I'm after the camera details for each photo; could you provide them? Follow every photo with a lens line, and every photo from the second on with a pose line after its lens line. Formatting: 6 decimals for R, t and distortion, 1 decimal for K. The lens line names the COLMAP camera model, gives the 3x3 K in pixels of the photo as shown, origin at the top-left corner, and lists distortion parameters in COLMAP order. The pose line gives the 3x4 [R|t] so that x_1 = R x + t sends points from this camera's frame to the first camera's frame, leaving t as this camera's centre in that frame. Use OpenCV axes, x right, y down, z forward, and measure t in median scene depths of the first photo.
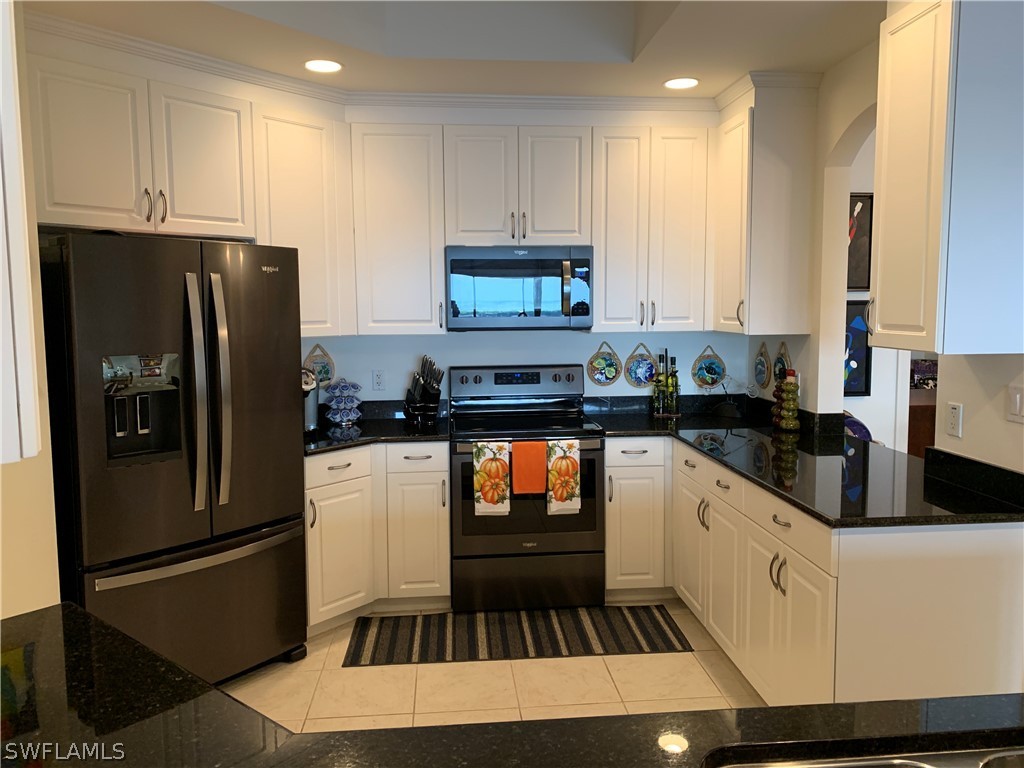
lens RADIAL K [[788.4, 0, 515.3], [0, 788.4, 377.0], [0, 0, 1]] dist [0.082139, -0.075741]
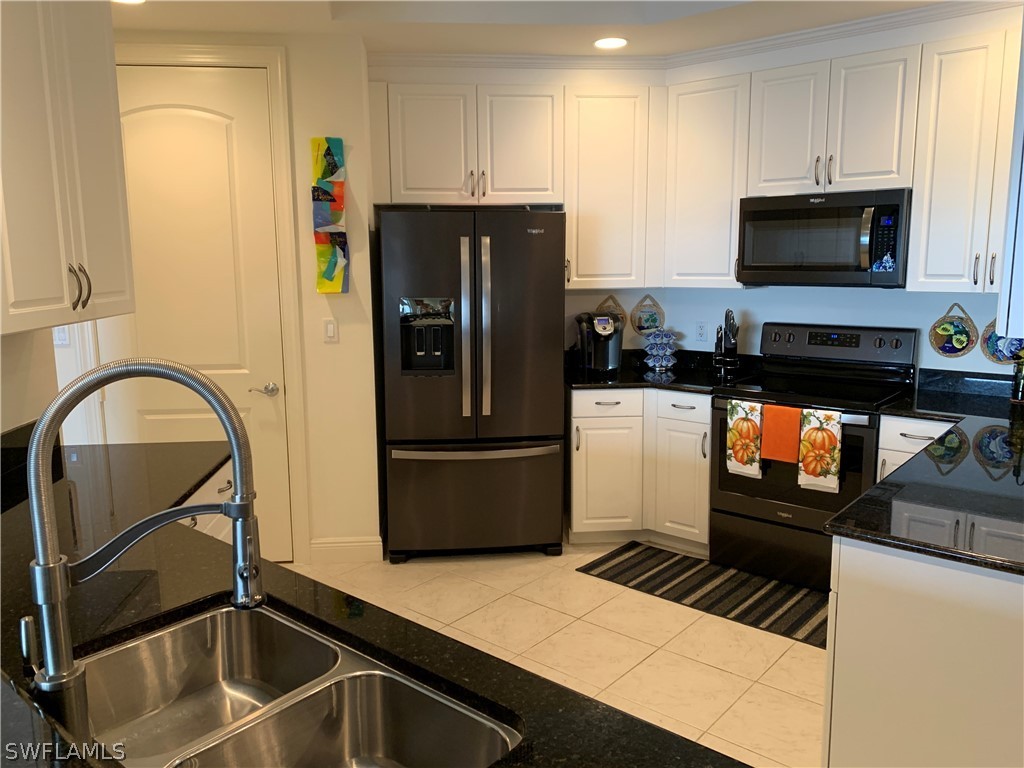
lens RADIAL K [[788.4, 0, 512.4], [0, 788.4, 377.7], [0, 0, 1]] dist [0.082139, -0.075741]
pose [[0.701531, 0.111274, -0.703898, 0.452799], [-0.063459, 0.993565, 0.093820, -0.020195], [0.709808, -0.021149, 0.704077, 0.102811]]
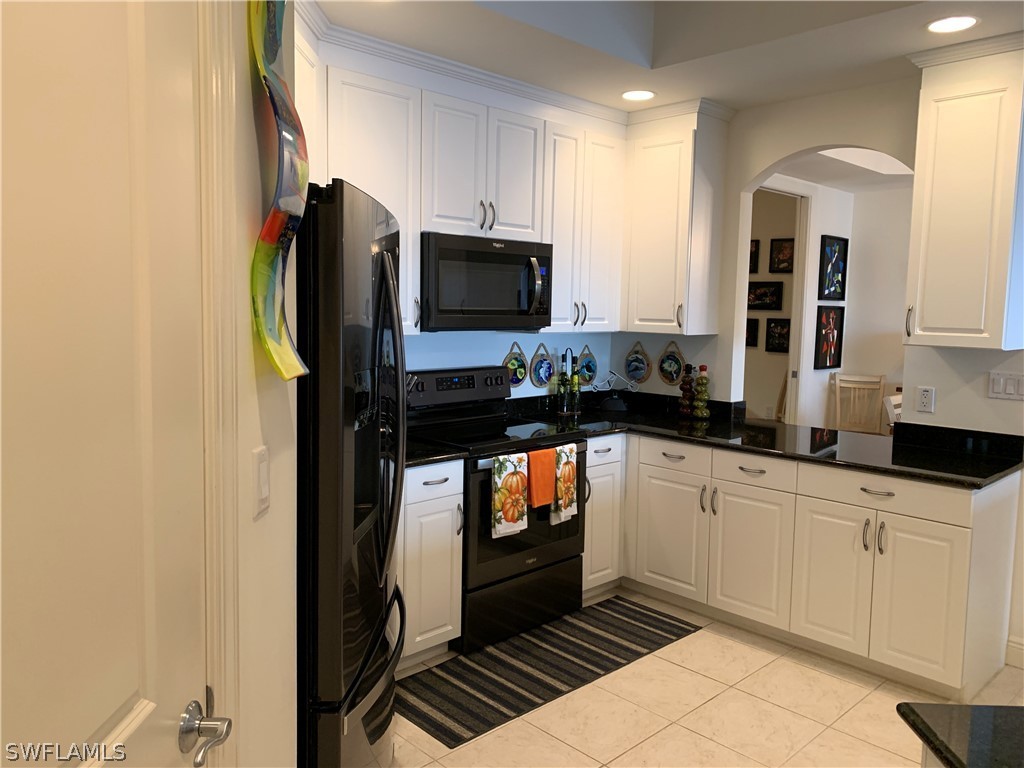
lens RADIAL K [[788.4, 0, 510.1], [0, 788.4, 376.1], [0, 0, 1]] dist [0.082139, -0.075741]
pose [[0.779200, -0.035728, 0.625757, -0.590399], [0.033502, 0.999321, 0.015339, -0.020989], [-0.625880, 0.009012, 0.779868, 0.291846]]
